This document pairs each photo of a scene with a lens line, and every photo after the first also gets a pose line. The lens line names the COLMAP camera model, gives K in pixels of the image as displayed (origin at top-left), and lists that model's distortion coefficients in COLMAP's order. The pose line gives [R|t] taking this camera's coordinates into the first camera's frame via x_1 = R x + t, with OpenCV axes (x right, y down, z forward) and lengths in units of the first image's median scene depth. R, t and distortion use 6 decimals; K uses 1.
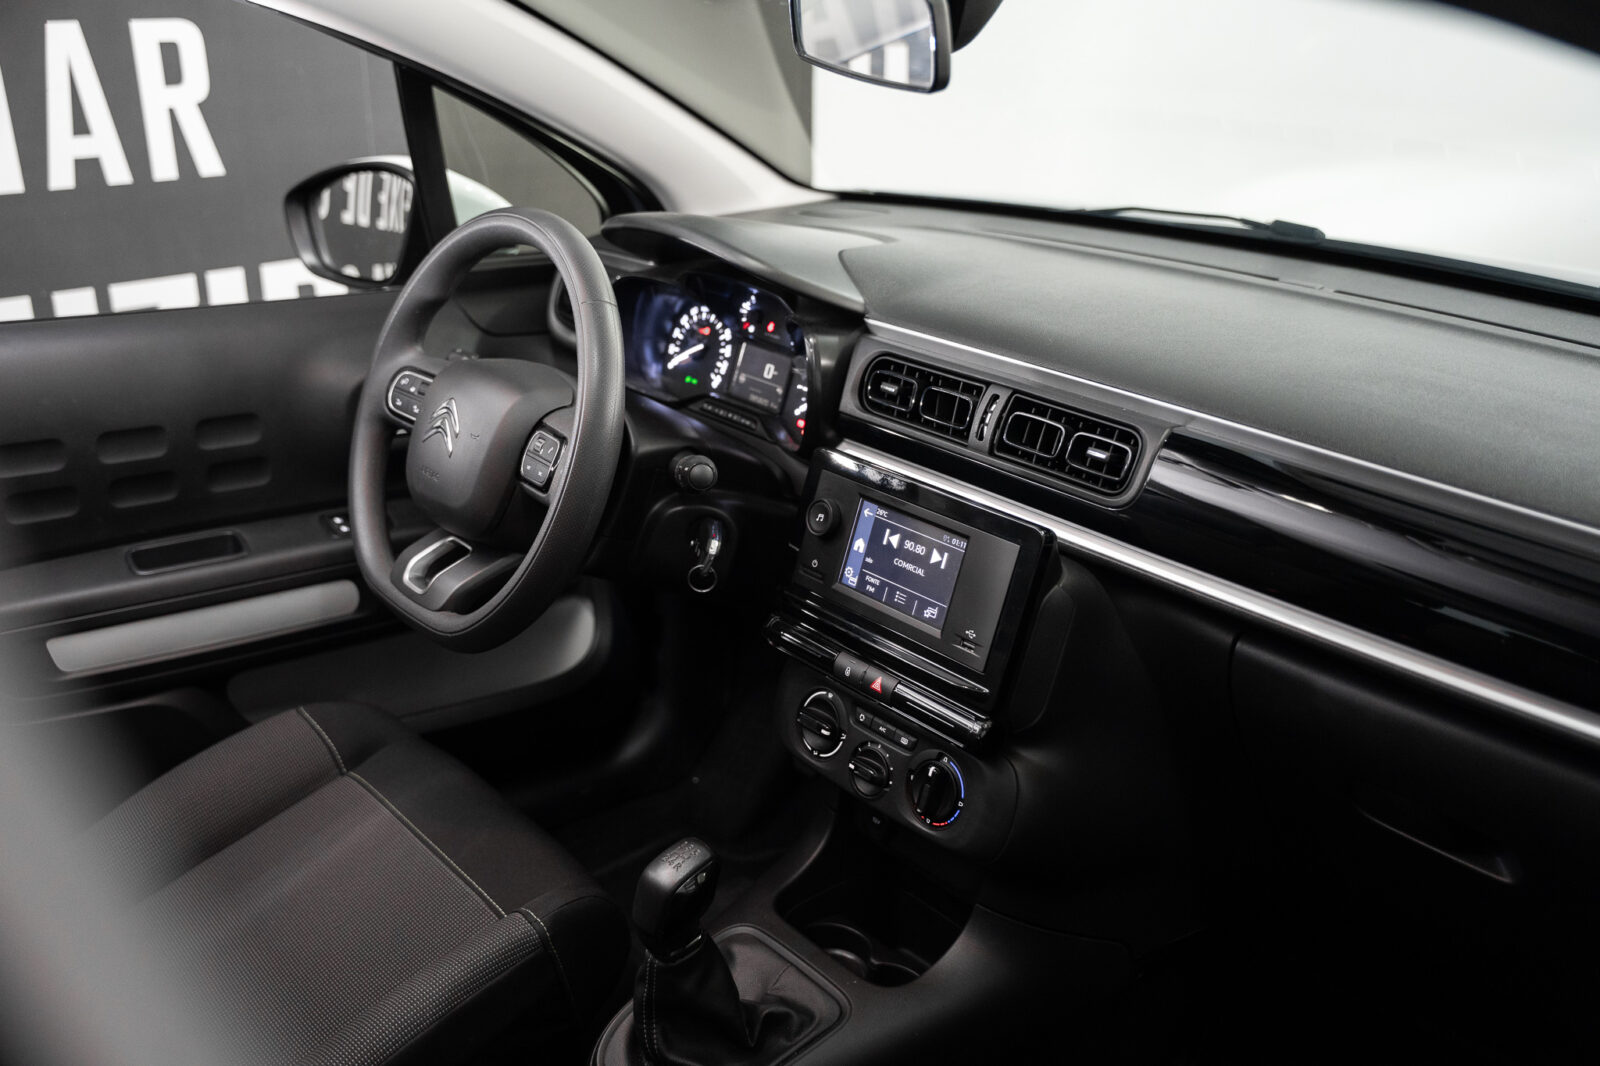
lens RADIAL K [[1468.2, 0, 810.7], [0, 1468.2, 525.9], [0, 0, 1]] dist [-0.097124, 0.000000]
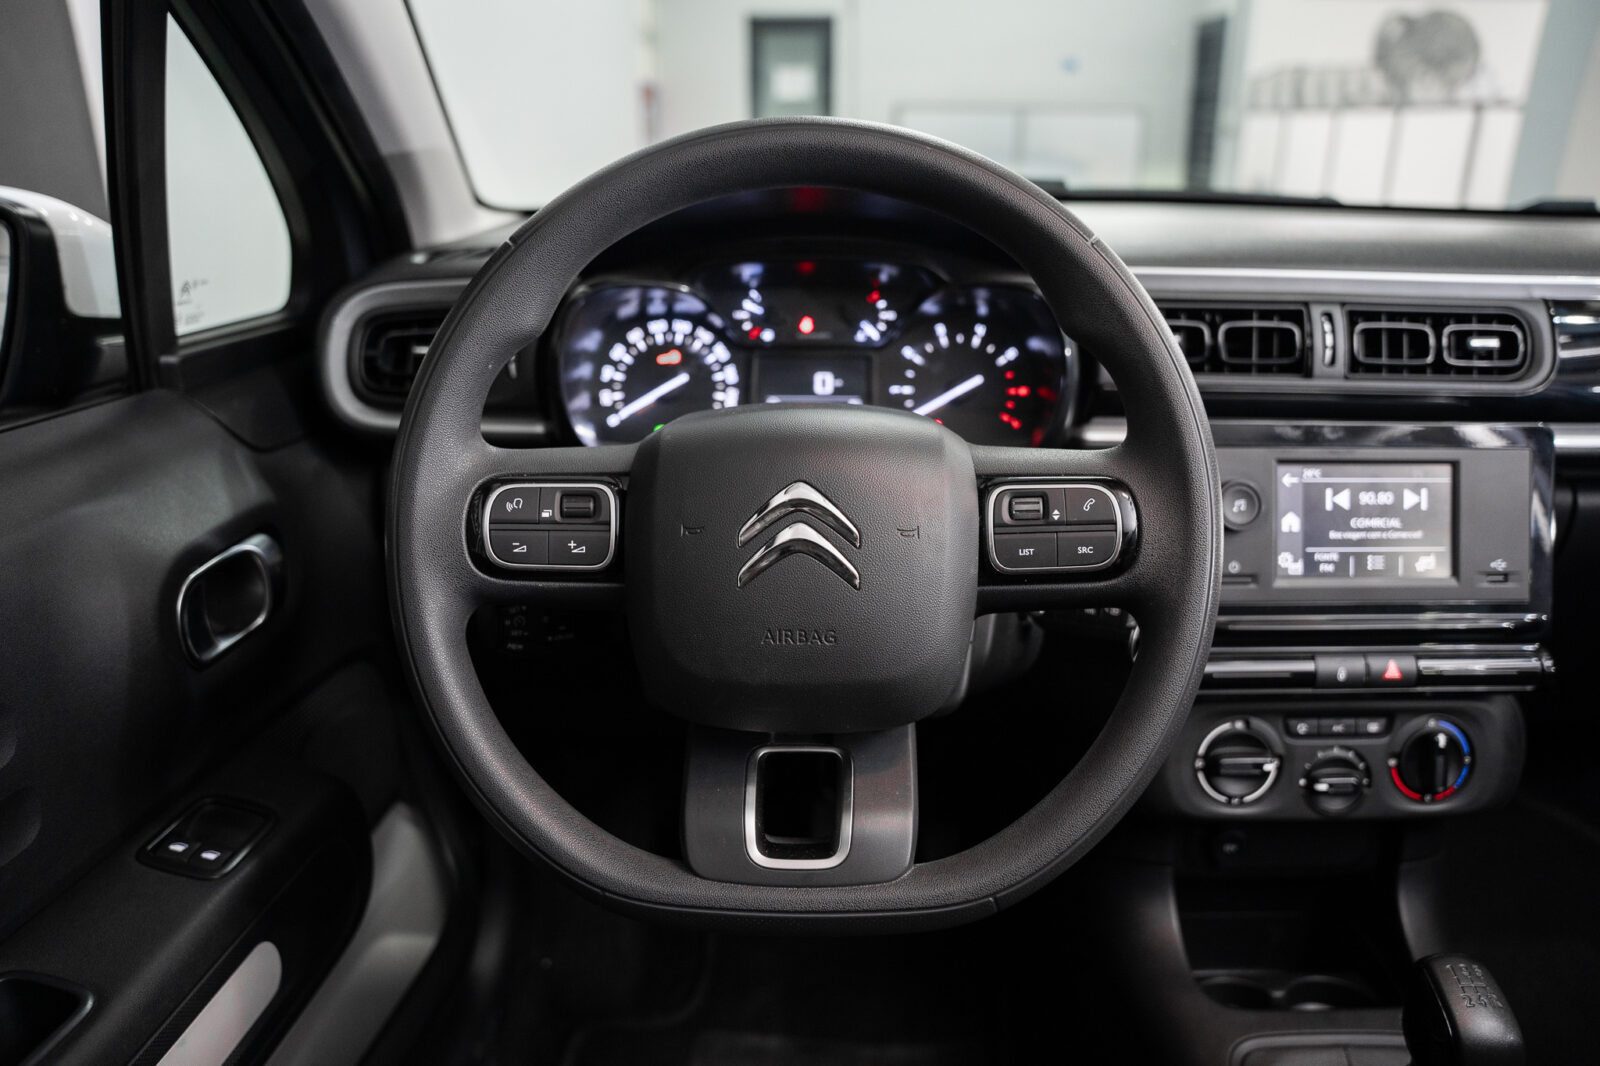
lens RADIAL K [[1092.9, 0, 810.5], [0, 1092.9, 545.9], [0, 0, 1]] dist [-0.137590, 0.071191]
pose [[0.660946, -0.280421, 0.696070, -0.546258], [0.284675, 0.951919, 0.113183, -0.114652], [-0.694342, 0.123346, 0.708996, 0.783367]]
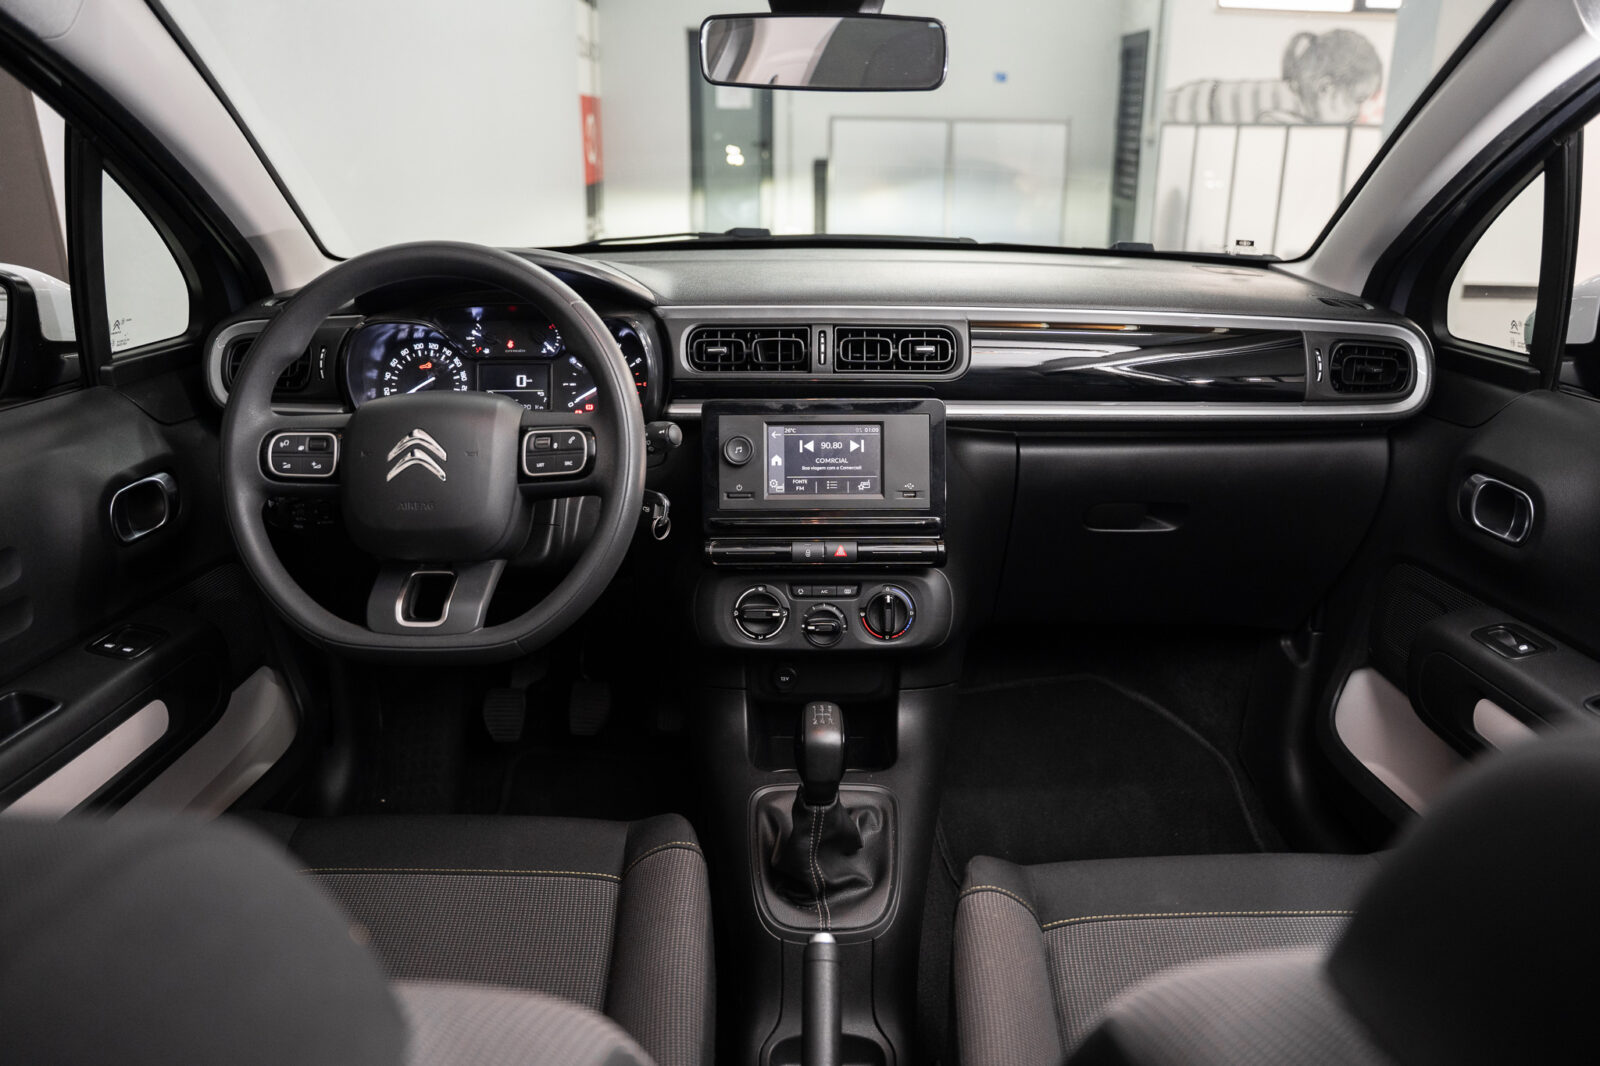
lens RADIAL K [[1092.9, 0, 800.0], [0, 1092.9, 551.5], [0, 0, 1]] dist [-0.137590, 0.071191]
pose [[0.640853, -0.285088, 0.712764, -0.669567], [0.285912, 0.950324, 0.123040, -0.023745], [-0.712434, 0.124937, 0.690528, 0.335136]]
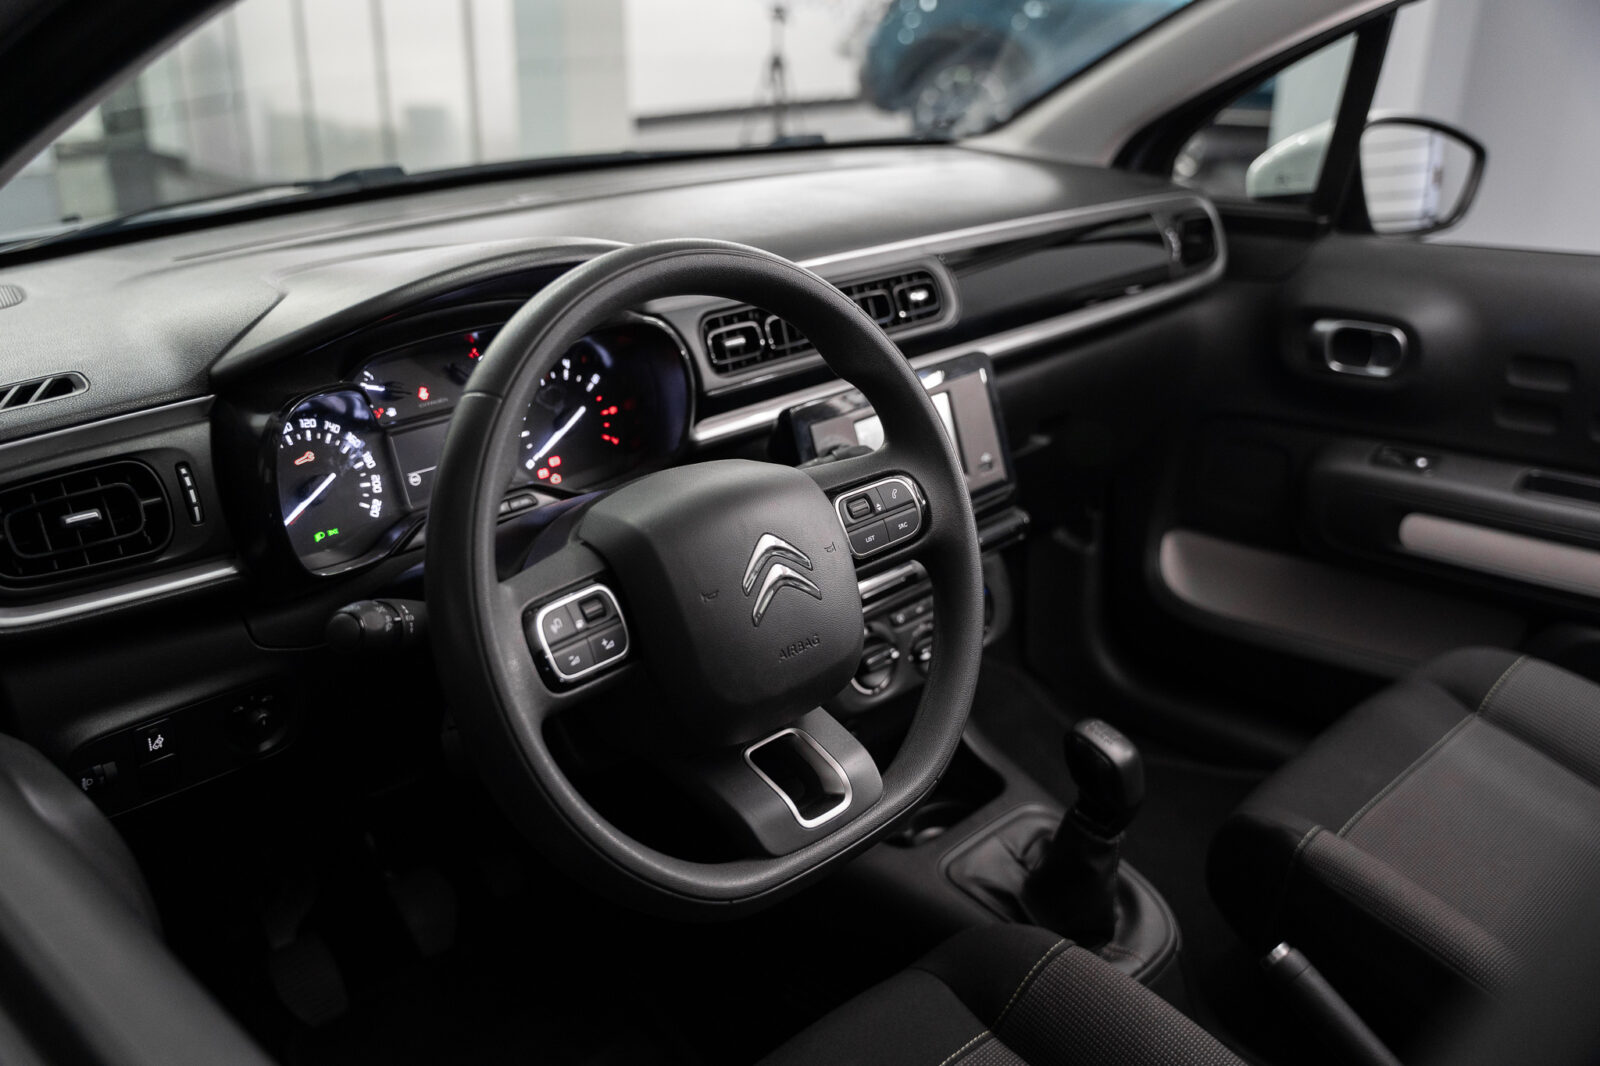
lens RADIAL K [[1373.5, 0, 791.0], [0, 1373.5, 545.2], [0, 0, 1]] dist [-0.069631, 0.015445]
pose [[-0.077877, -0.399337, 0.913491, -0.863228], [0.366420, 0.840678, 0.398745, -0.344777], [-0.927185, 0.365775, 0.080855, 1.005677]]
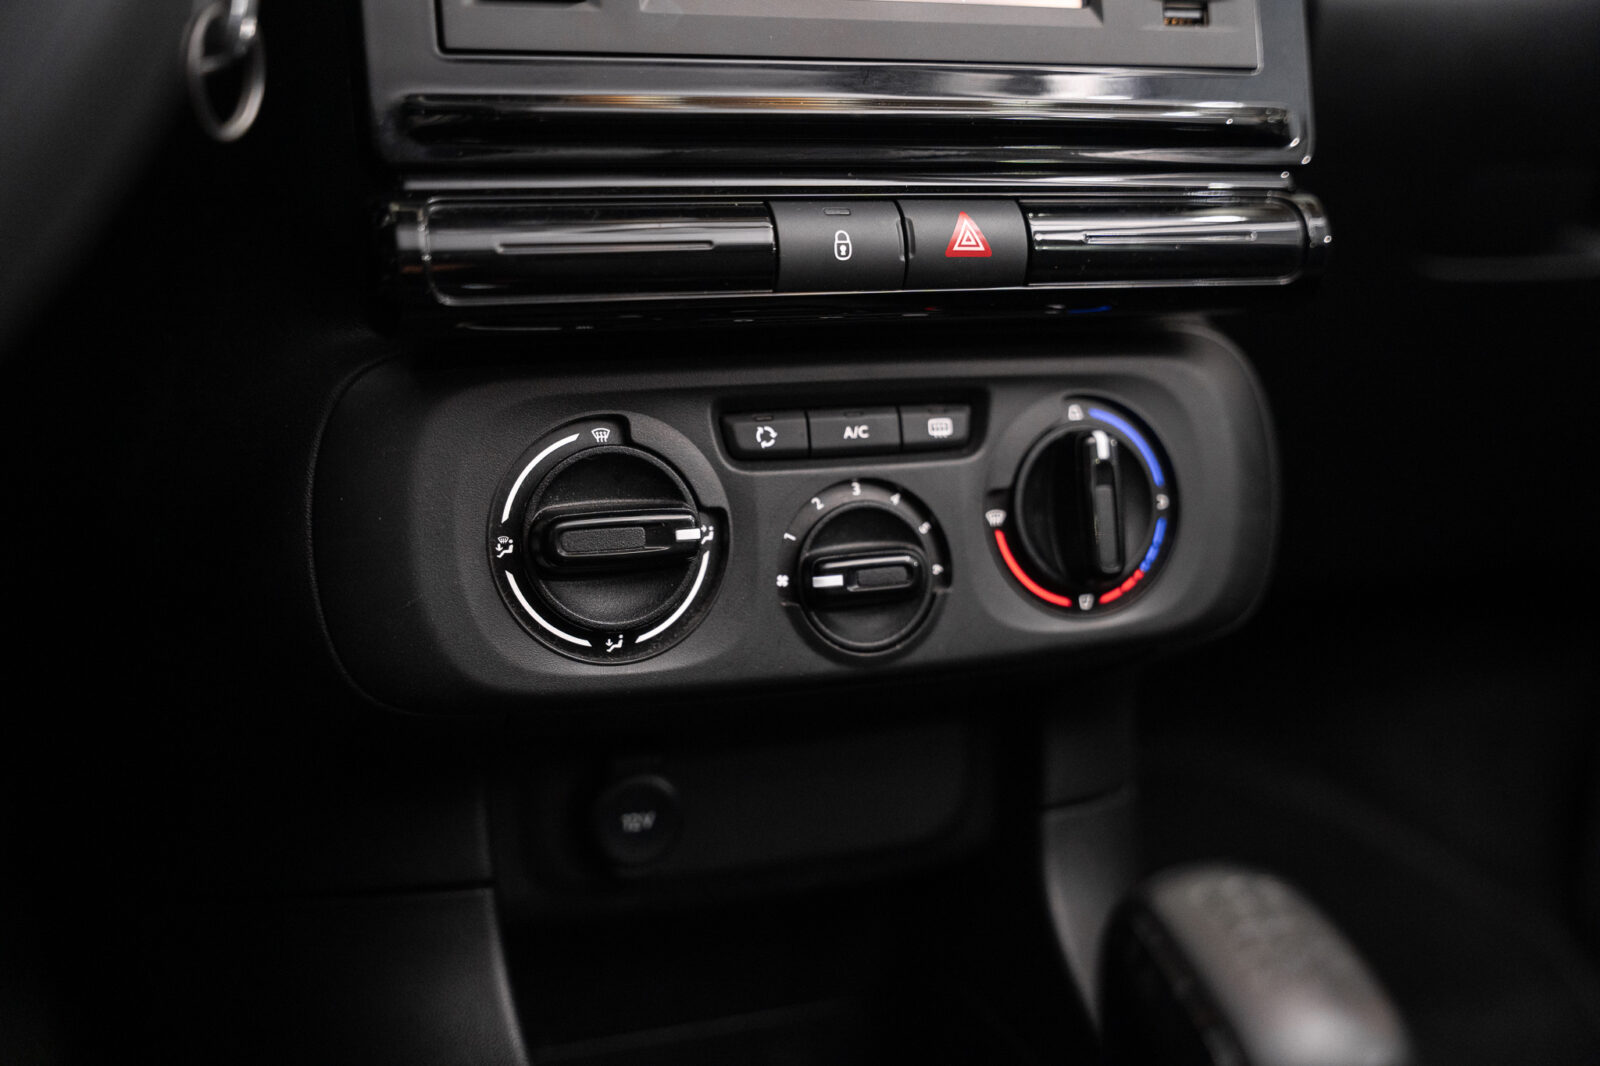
lens RADIAL K [[1962.2, 0, 798.5], [0, 1962.2, 538.0], [0, 0, 1]] dist [-0.023694, 0.000000]
pose [[0.307759, -0.289528, 0.906343, -0.359691], [0.296603, 0.934304, 0.197745, 0.072443], [-0.904053, 0.207966, 0.373415, 0.869453]]
